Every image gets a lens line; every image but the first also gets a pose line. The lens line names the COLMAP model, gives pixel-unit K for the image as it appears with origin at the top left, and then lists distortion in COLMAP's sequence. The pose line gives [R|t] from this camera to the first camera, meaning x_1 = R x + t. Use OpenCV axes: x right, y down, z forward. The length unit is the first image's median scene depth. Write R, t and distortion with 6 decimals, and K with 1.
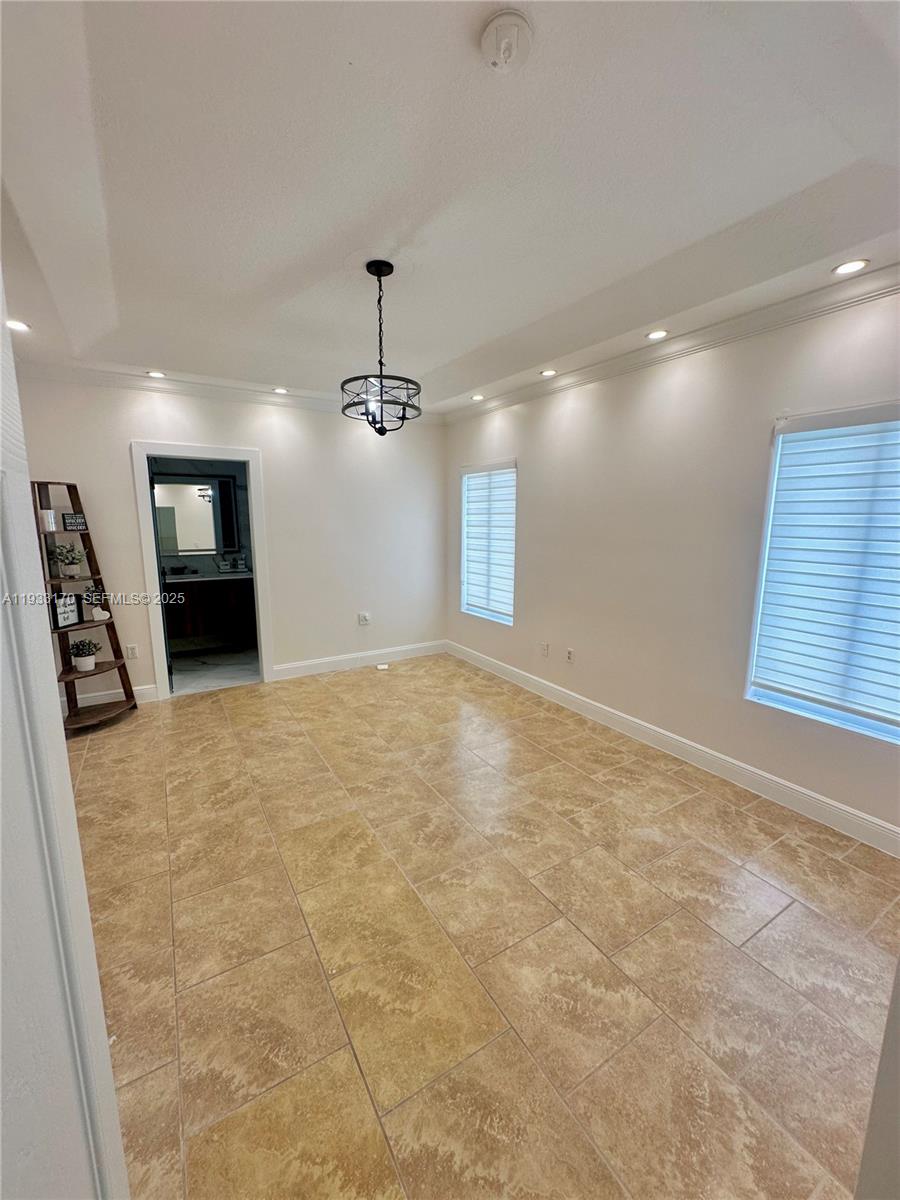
lens RADIAL K [[478.1, 0, 449.4], [0, 478.1, 600.4], [0, 0, 1]] dist [-0.002185, 0.000111]
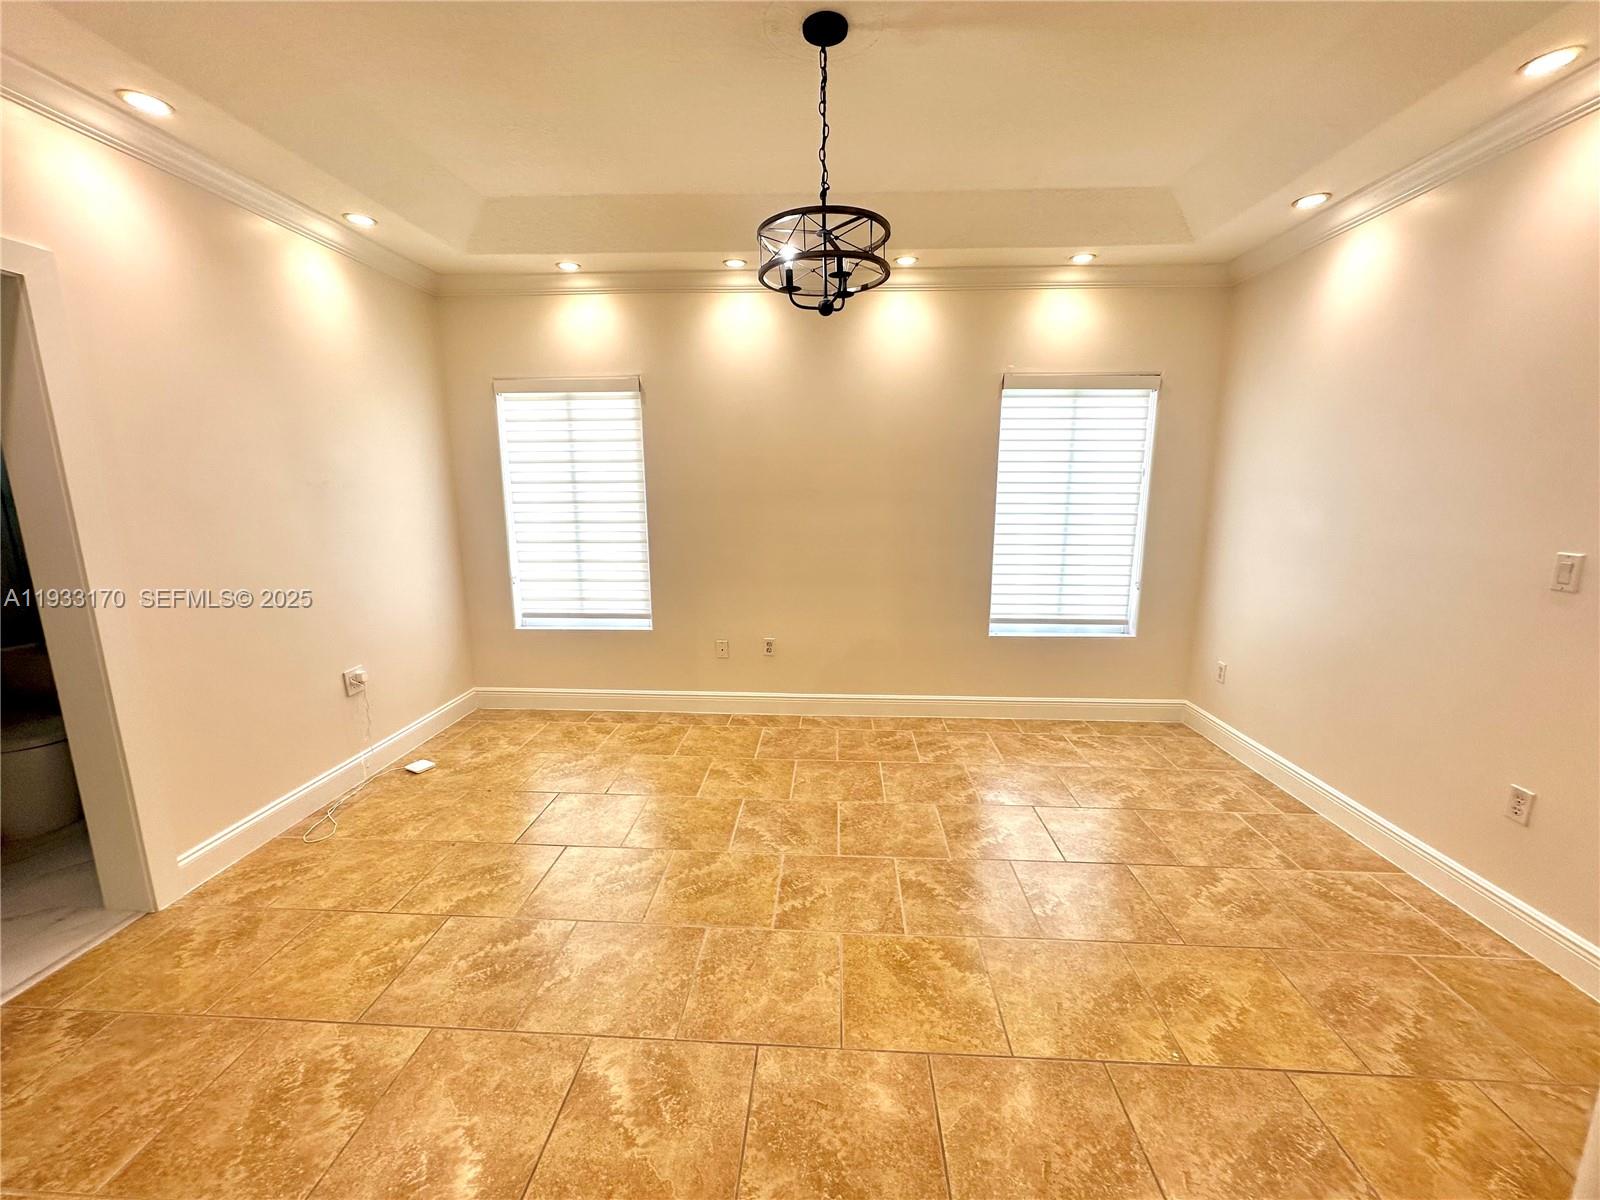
lens RADIAL K [[637.4, 0, 798.5], [0, 637.4, 598.9], [0, 0, 1]] dist [-0.002185, 0.000111]
pose [[0.571086, -0.148697, 0.807311, -0.601000], [0.143206, 0.986423, 0.080384, -0.041149], [-0.808303, 0.069706, 0.584626, 0.400023]]
